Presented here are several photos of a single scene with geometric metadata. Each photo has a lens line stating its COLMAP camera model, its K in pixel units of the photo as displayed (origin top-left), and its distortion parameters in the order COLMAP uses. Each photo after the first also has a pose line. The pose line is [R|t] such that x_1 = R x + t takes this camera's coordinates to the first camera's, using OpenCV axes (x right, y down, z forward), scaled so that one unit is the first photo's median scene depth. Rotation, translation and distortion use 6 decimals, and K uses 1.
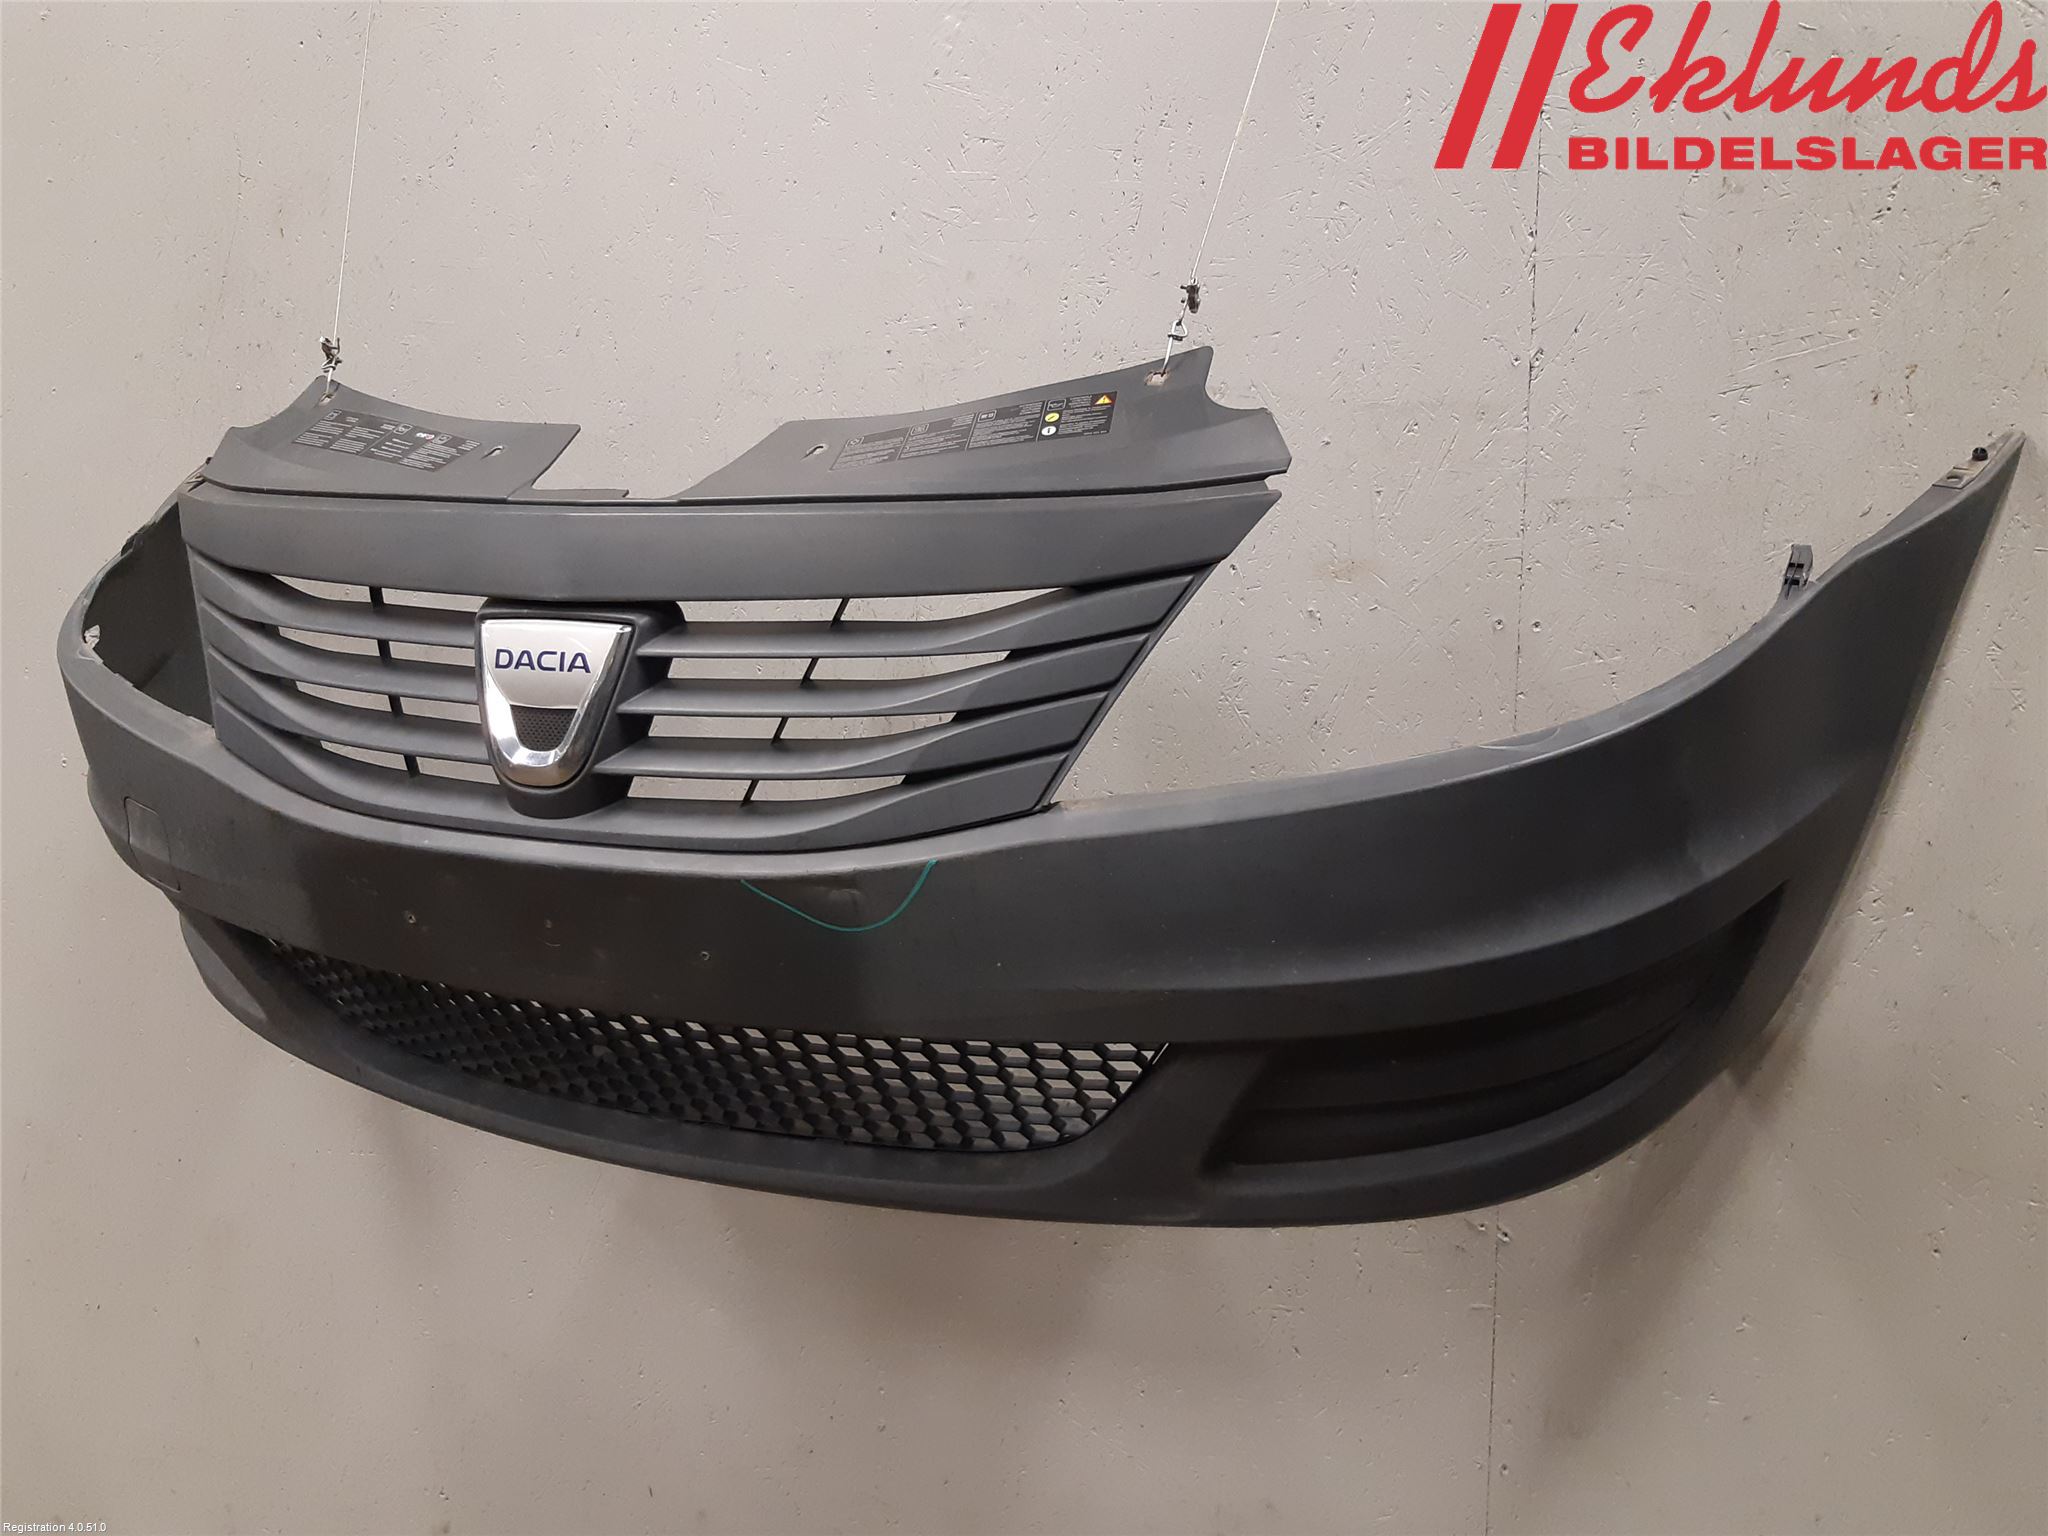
lens RADIAL K [[1842.5, 0, 1094.3], [0, 1842.5, 773.7], [0, 0, 1]] dist [0.101568, -0.192820]
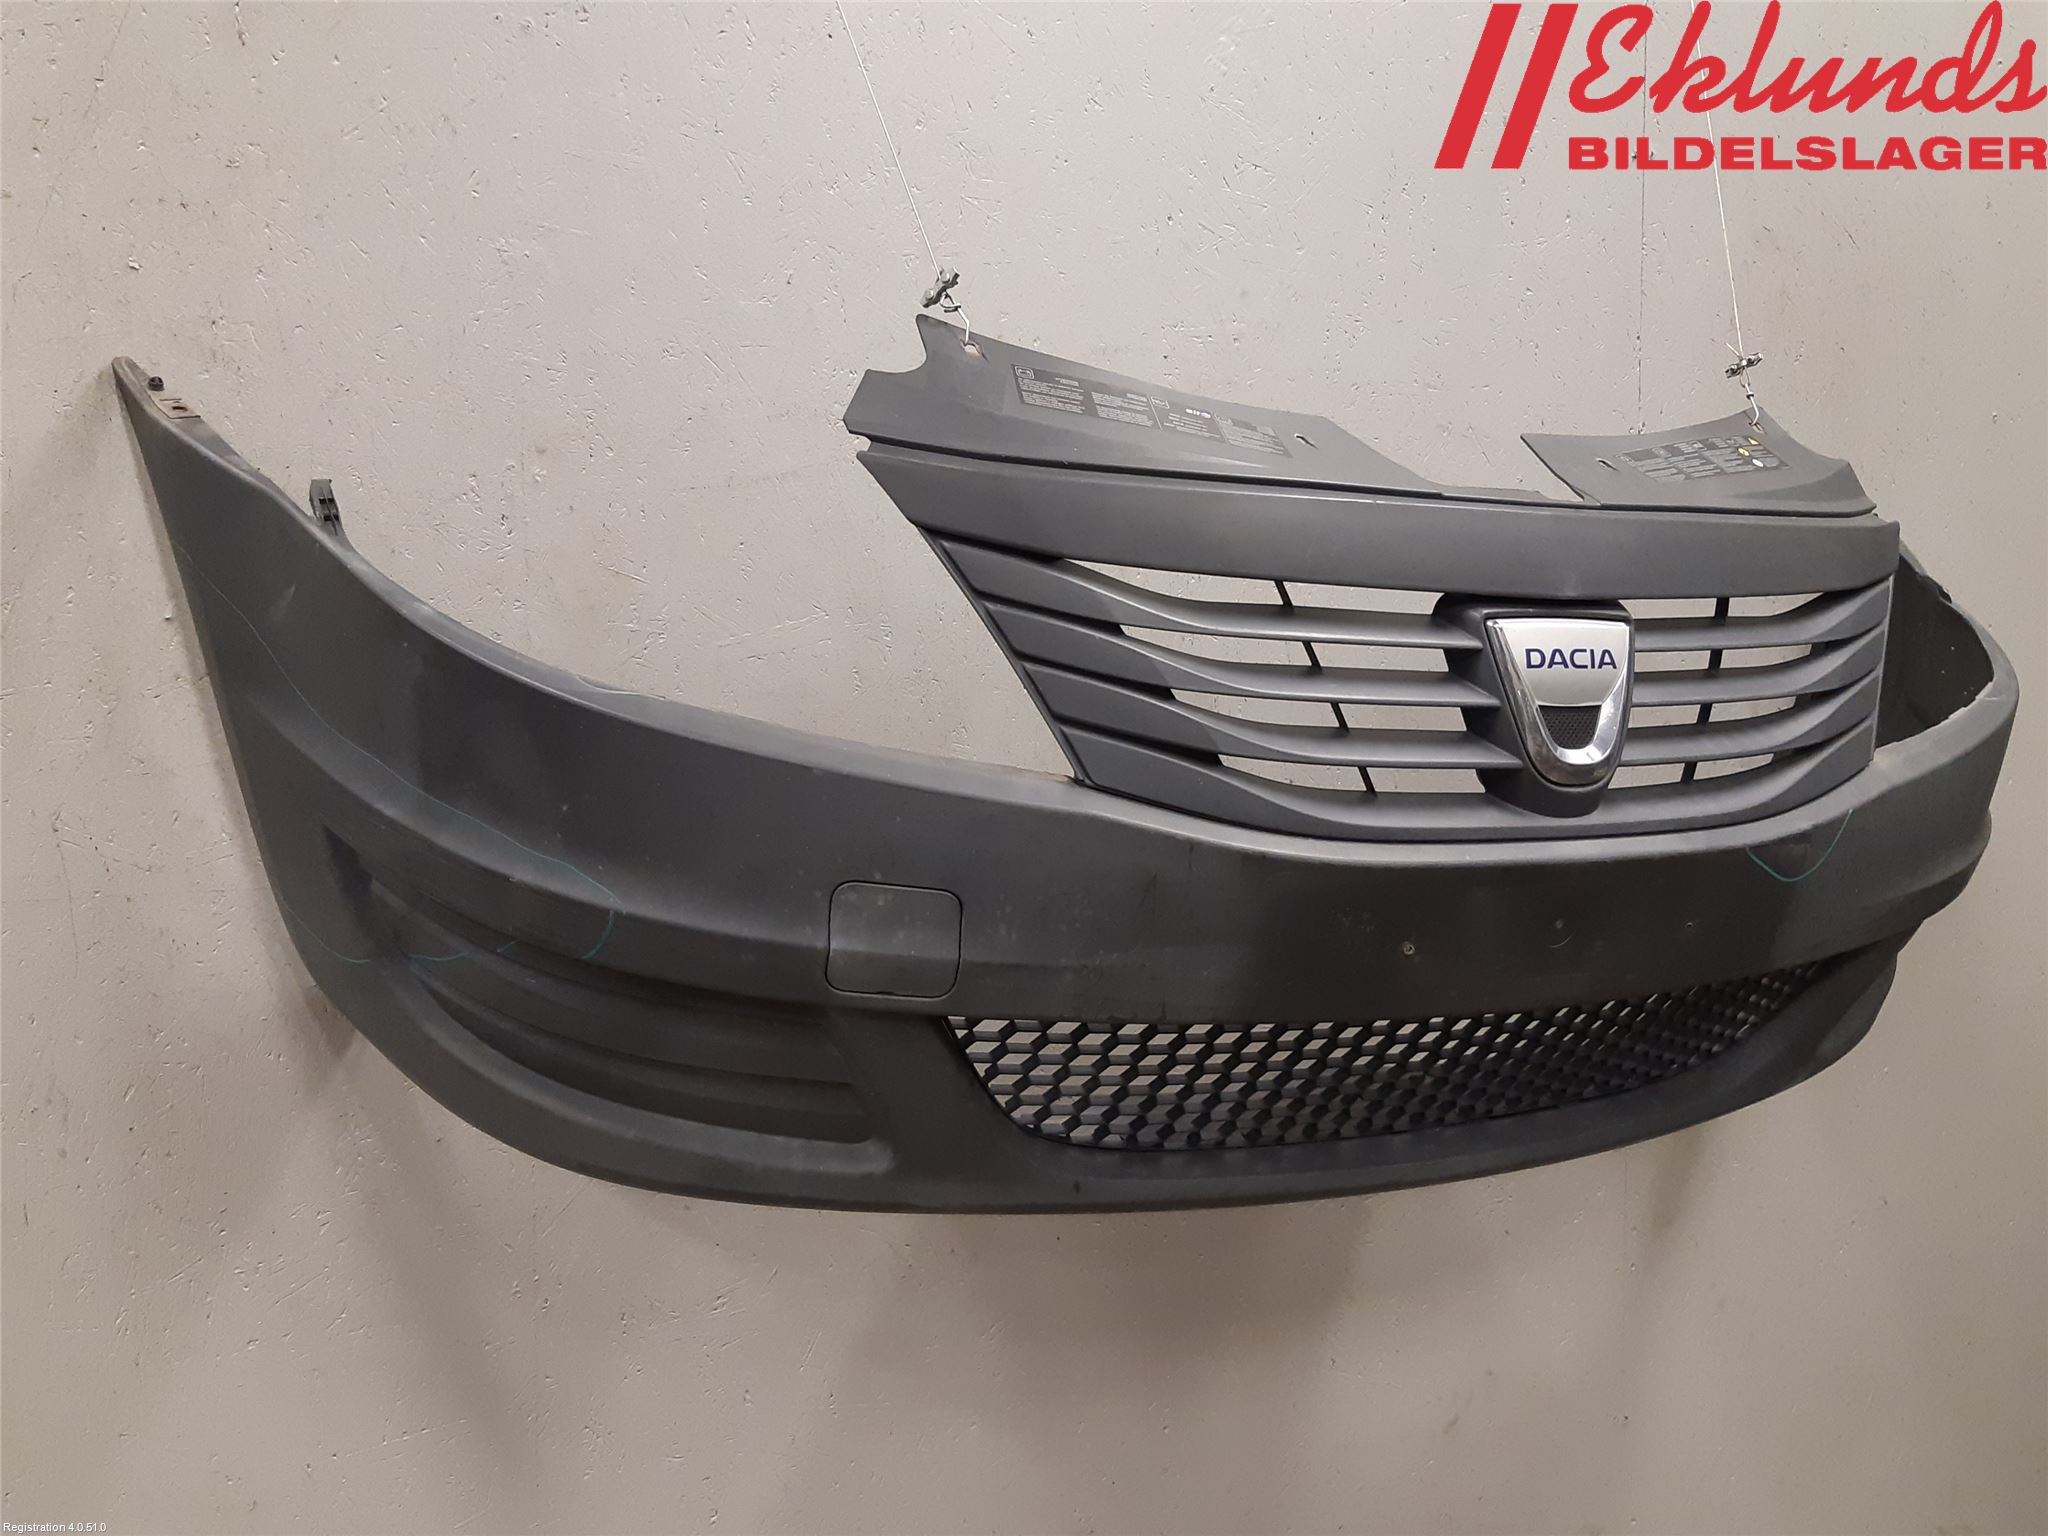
lens RADIAL K [[1842.5, 0, 1094.3], [0, 1842.5, 773.7], [0, 0, 1]] dist [0.101568, -0.192820]
pose [[0.571268, -0.067049, 0.818020, -1.265749], [0.086514, 0.996025, 0.021222, -0.042721], [-0.816191, 0.058647, 0.574798, 0.640855]]
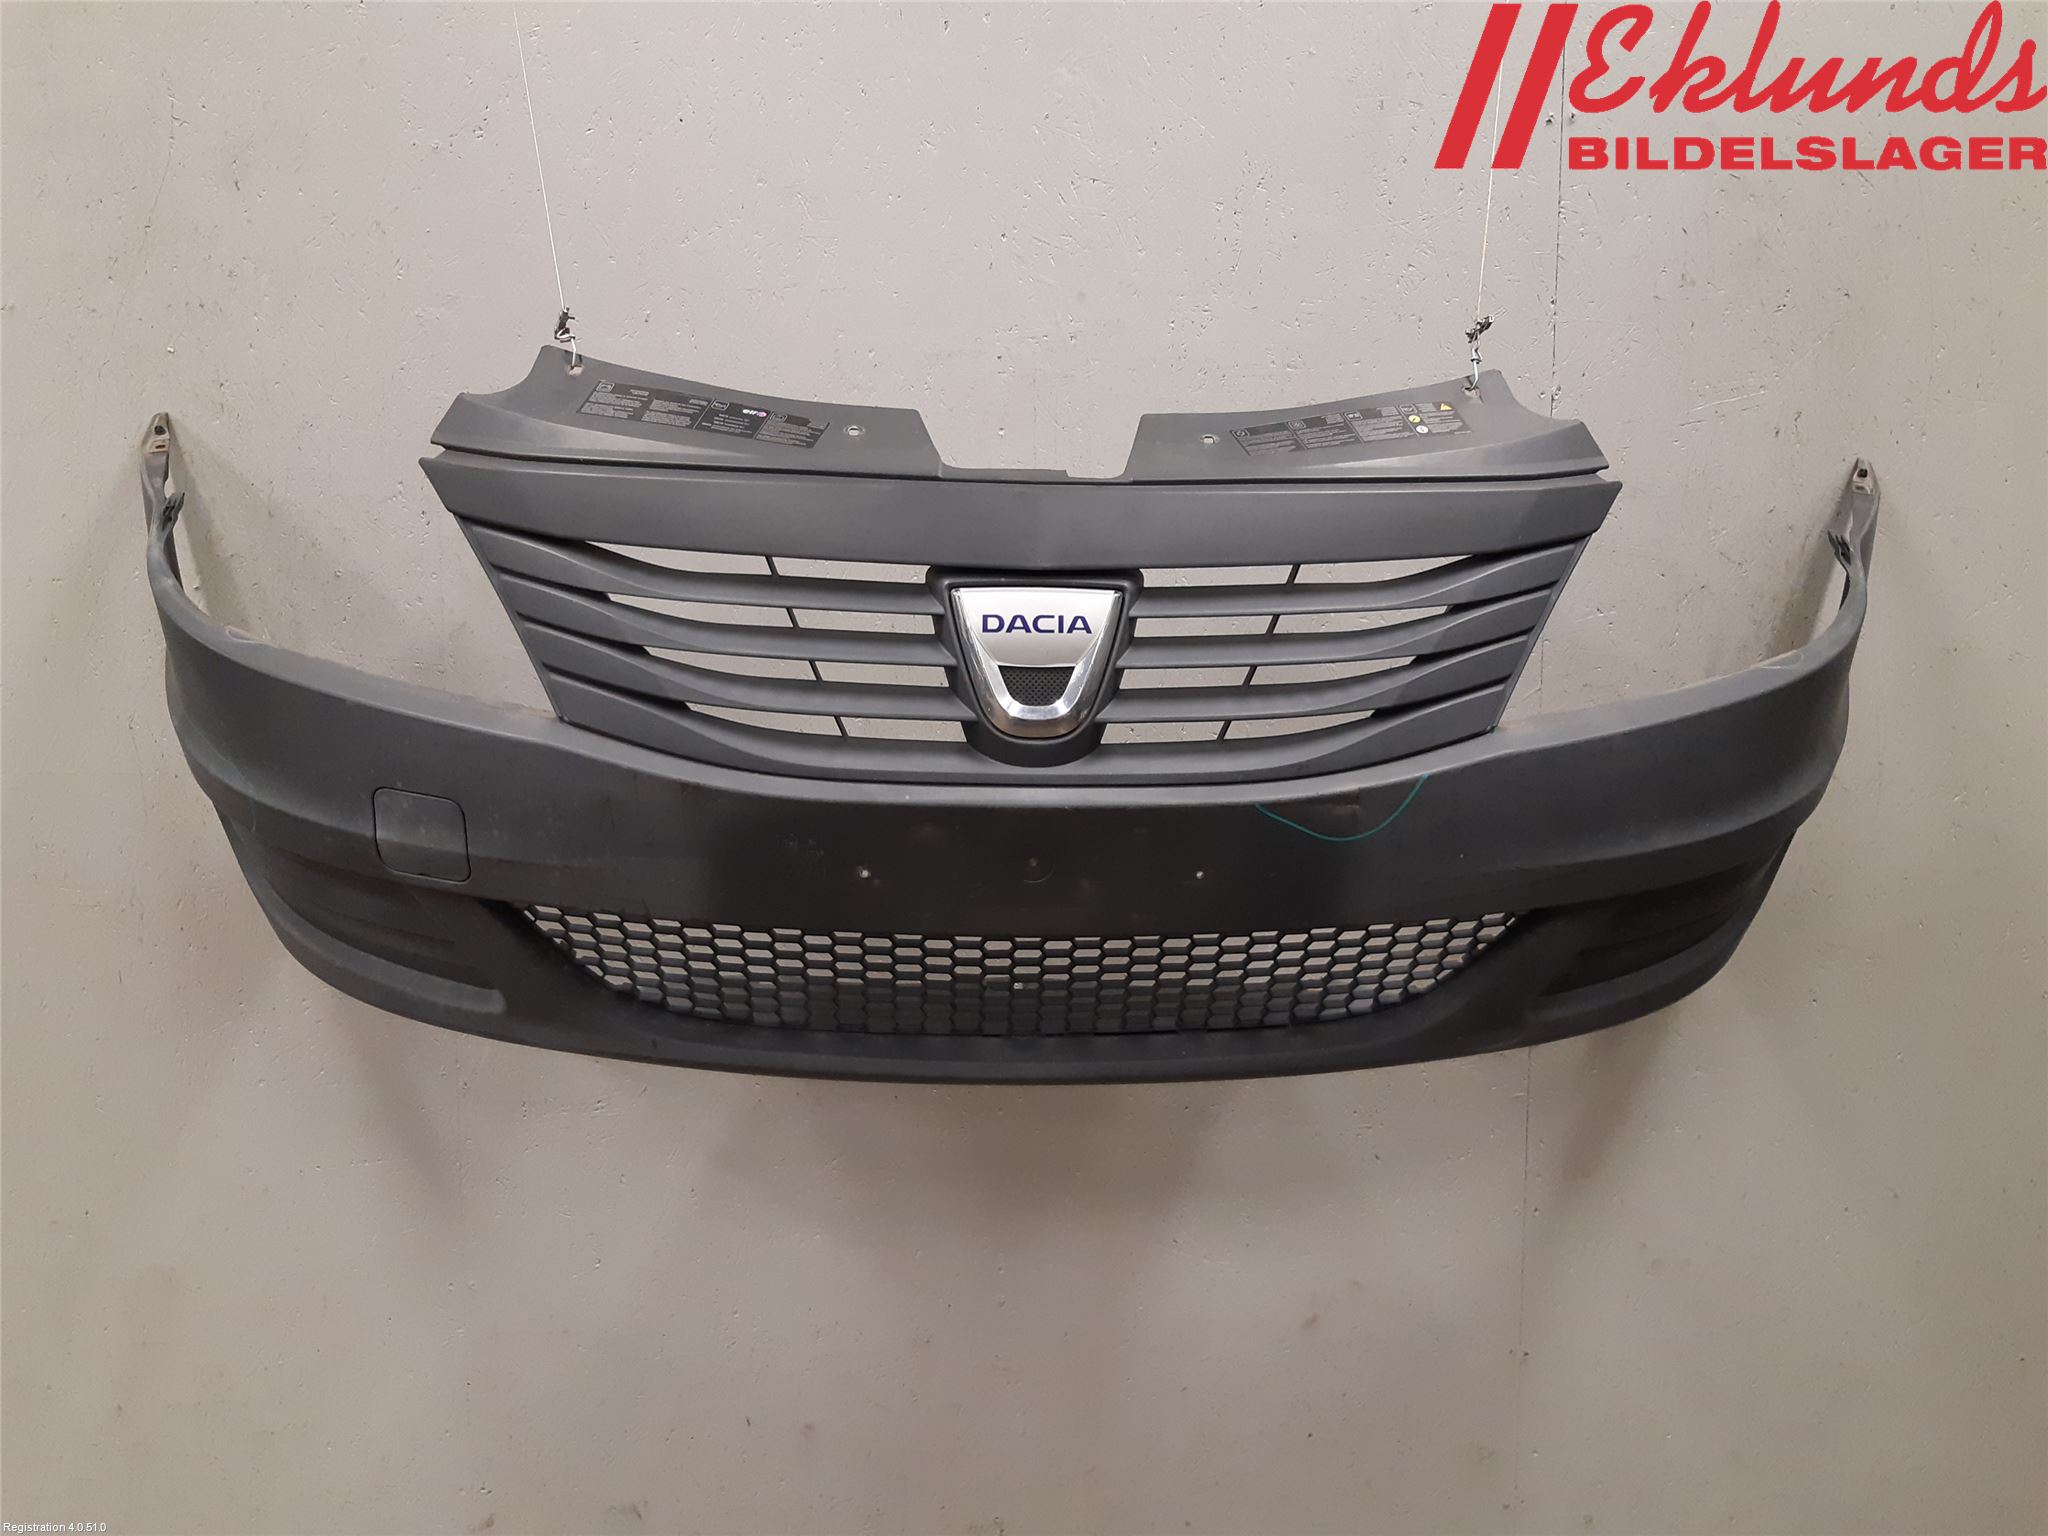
lens RADIAL K [[1562.5, 0, 1088.9], [0, 1562.5, 766.9], [0, 0, 1]] dist [0.124429, -0.203858]
pose [[0.875751, -0.060875, 0.478909, -0.721298], [0.055927, 0.998132, 0.024604, 0.002780], [-0.479512, 0.005237, 0.877519, 0.170643]]
